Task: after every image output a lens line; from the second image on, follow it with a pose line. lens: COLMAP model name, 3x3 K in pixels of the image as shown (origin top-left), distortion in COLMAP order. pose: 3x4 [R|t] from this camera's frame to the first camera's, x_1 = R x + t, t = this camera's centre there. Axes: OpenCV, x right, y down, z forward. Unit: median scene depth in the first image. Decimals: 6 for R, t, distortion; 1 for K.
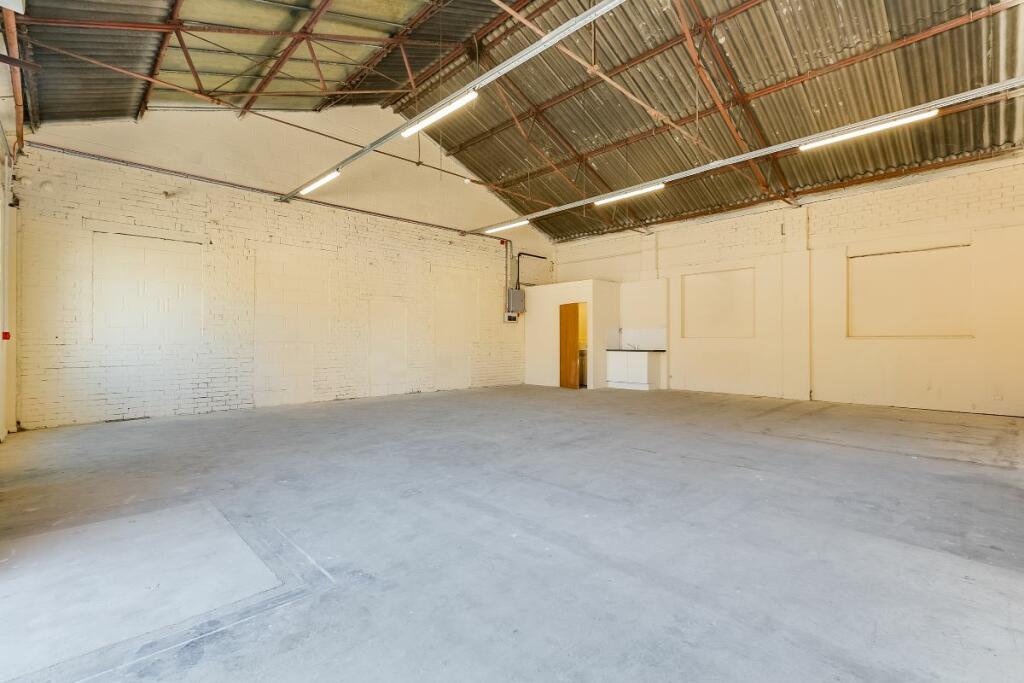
lens RADIAL K [[465.3, 0, 507.7], [0, 465.3, 335.1], [0, 0, 1]] dist [0.000629, -0.000534]
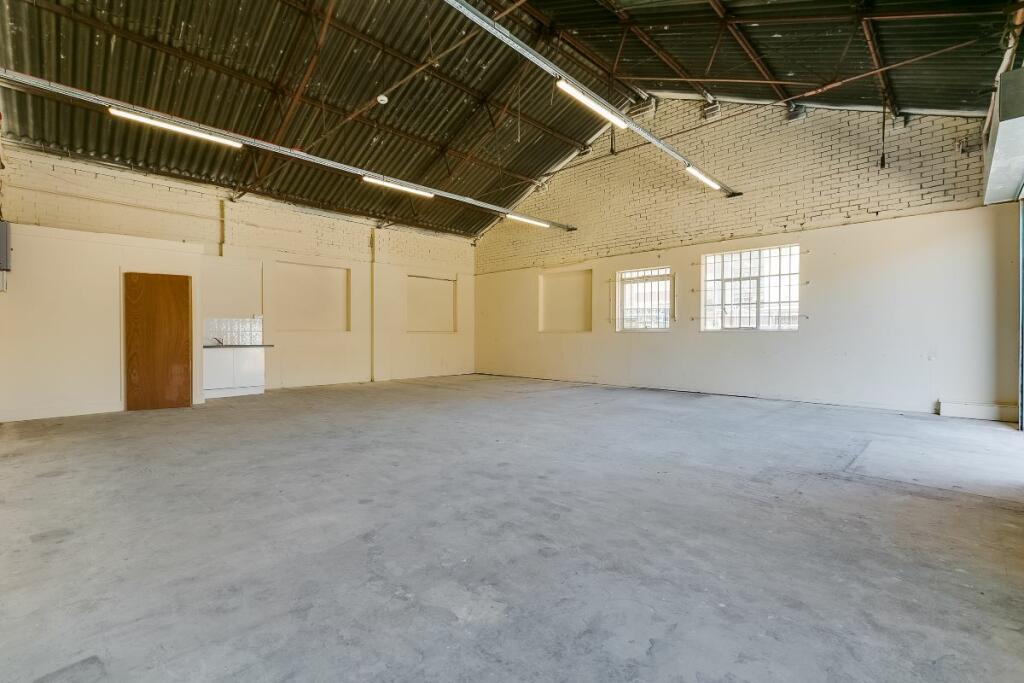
lens RADIAL K [[458.3, 0, 512.0], [0, 458.3, 341.5], [0, 0, 1]] dist [0.001864, 0.000211]
pose [[-0.040379, -0.013639, 0.999091, -0.319194], [-0.018682, 0.999742, 0.012893, 0.003757], [-0.999010, -0.018144, -0.040624, 0.346854]]
